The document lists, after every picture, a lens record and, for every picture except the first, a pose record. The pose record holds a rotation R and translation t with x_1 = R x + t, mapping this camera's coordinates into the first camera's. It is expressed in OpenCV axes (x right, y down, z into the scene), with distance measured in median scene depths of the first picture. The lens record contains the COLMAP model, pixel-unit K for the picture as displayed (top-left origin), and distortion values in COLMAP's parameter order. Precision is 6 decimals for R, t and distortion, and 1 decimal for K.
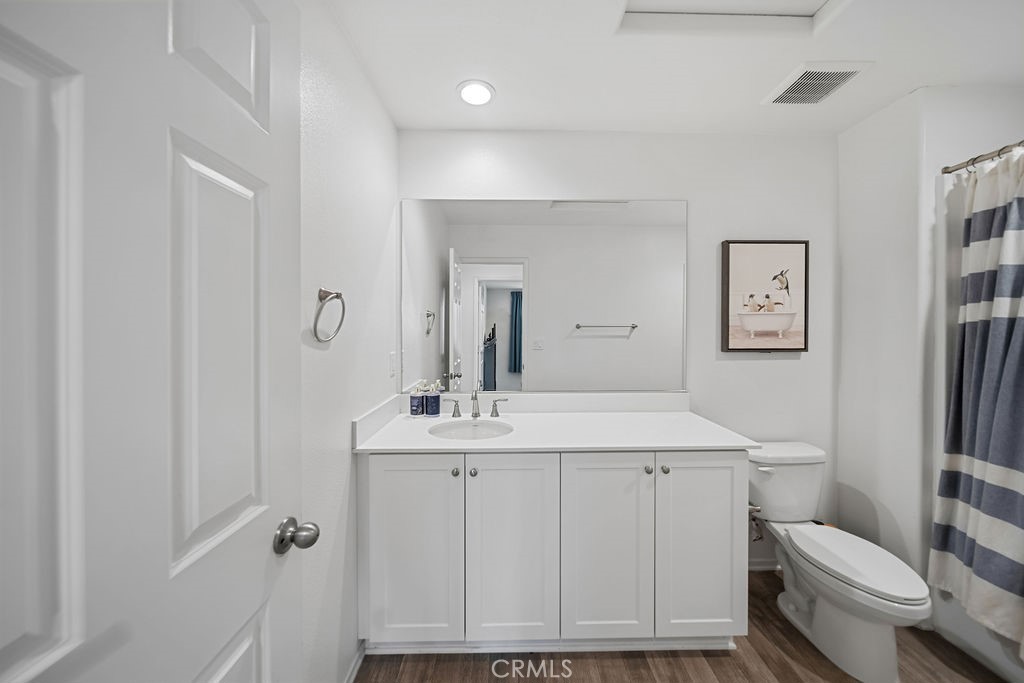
lens RADIAL K [[356.9, 0, 514.8], [0, 356.9, 322.0], [0, 0, 1]] dist [-0.001889, -0.000361]
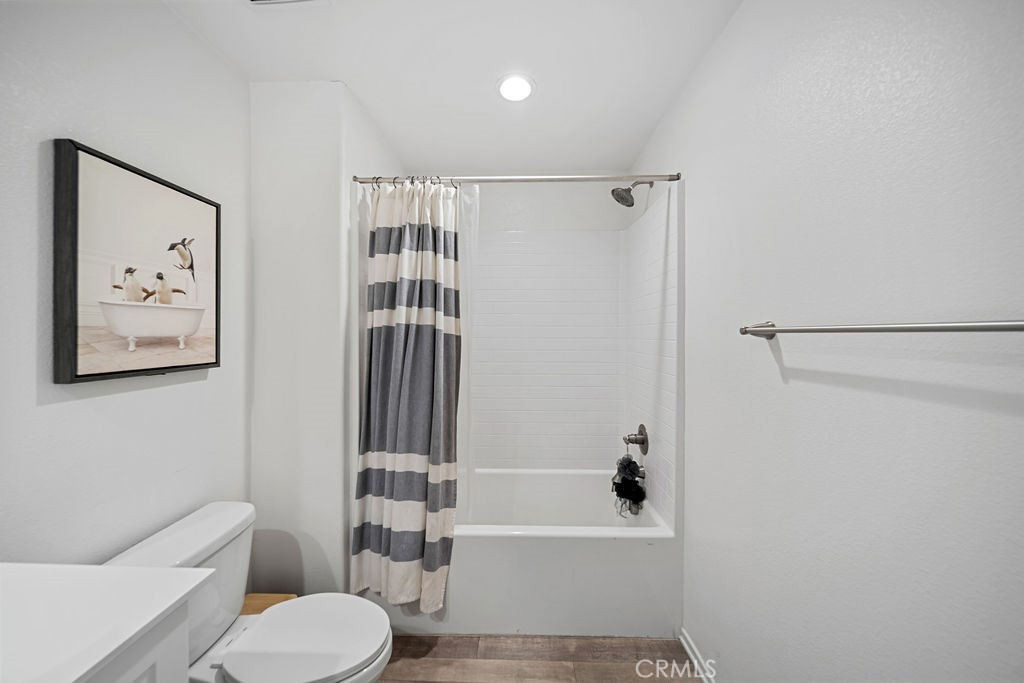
lens RADIAL K [[359.2, 0, 512.1], [0, 359.2, 337.8], [0, 0, 1]] dist [-0.005482, -0.000382]
pose [[0.027930, -0.010290, 0.999557, 0.168848], [-0.020055, 0.999740, 0.010853, 0.010251], [-0.999409, -0.020350, 0.027717, 0.466531]]
